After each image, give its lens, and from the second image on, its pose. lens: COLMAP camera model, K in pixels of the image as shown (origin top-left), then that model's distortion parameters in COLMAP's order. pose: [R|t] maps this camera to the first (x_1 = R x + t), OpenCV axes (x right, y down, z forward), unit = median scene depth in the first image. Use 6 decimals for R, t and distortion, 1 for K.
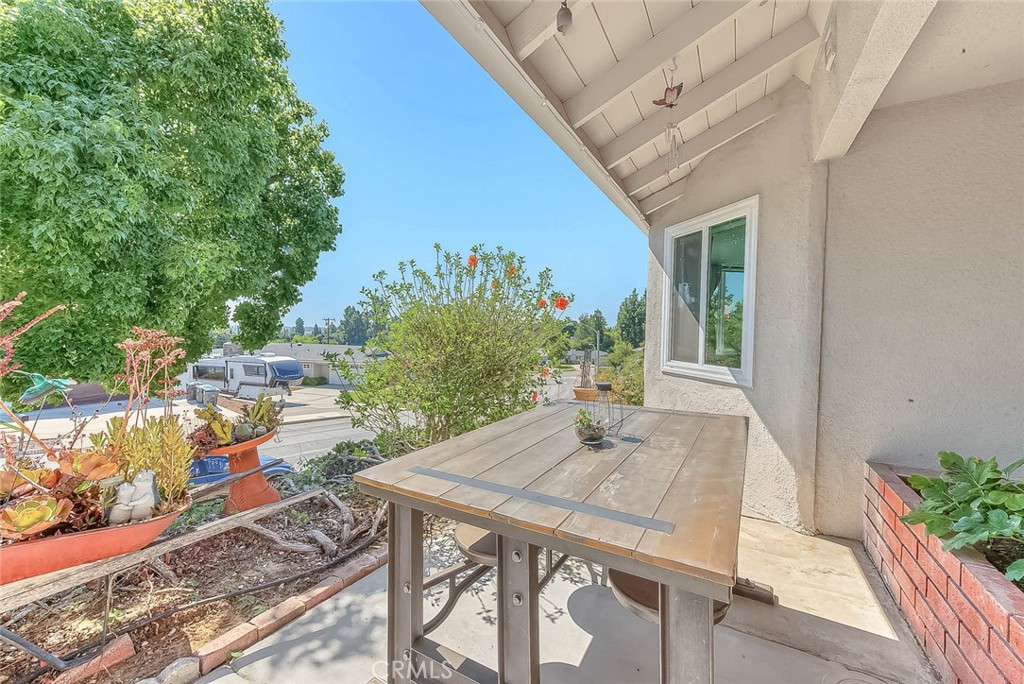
lens RADIAL K [[419.3, 0, 506.4], [0, 419.3, 344.9], [0, 0, 1]] dist [0.022066, -0.000112]
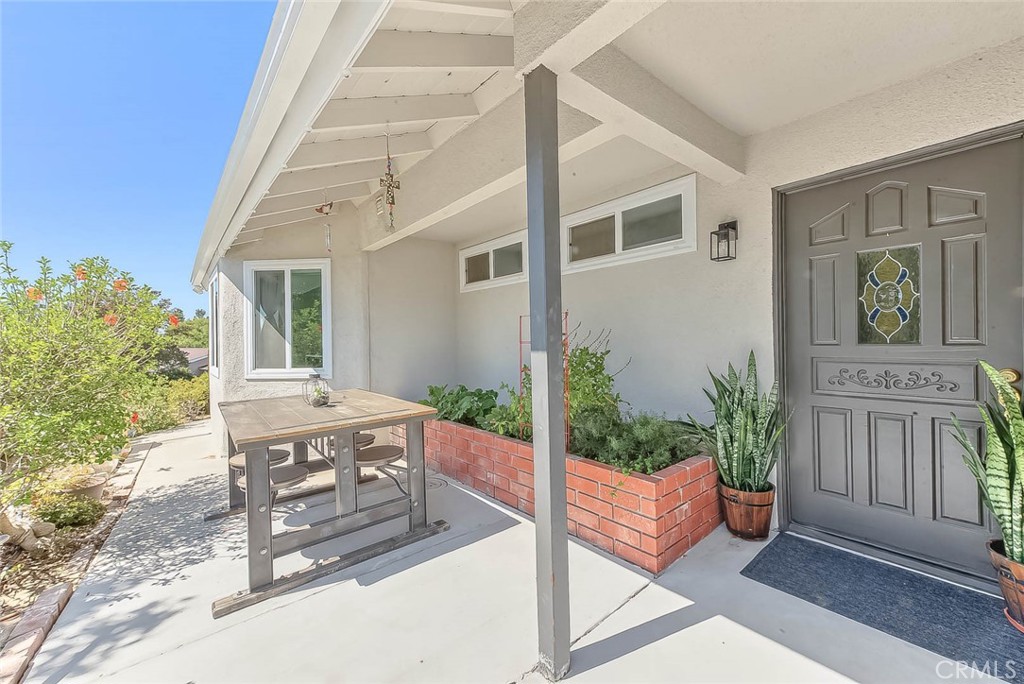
lens RADIAL K [[419.3, 0, 506.4], [0, 419.3, 344.9], [0, 0, 1]] dist [0.022066, -0.000112]
pose [[0.388656, -0.026579, 0.920999, -0.583740], [0.059839, 0.998202, 0.003555, 0.008876], [-0.919438, 0.053730, 0.389548, -0.209756]]
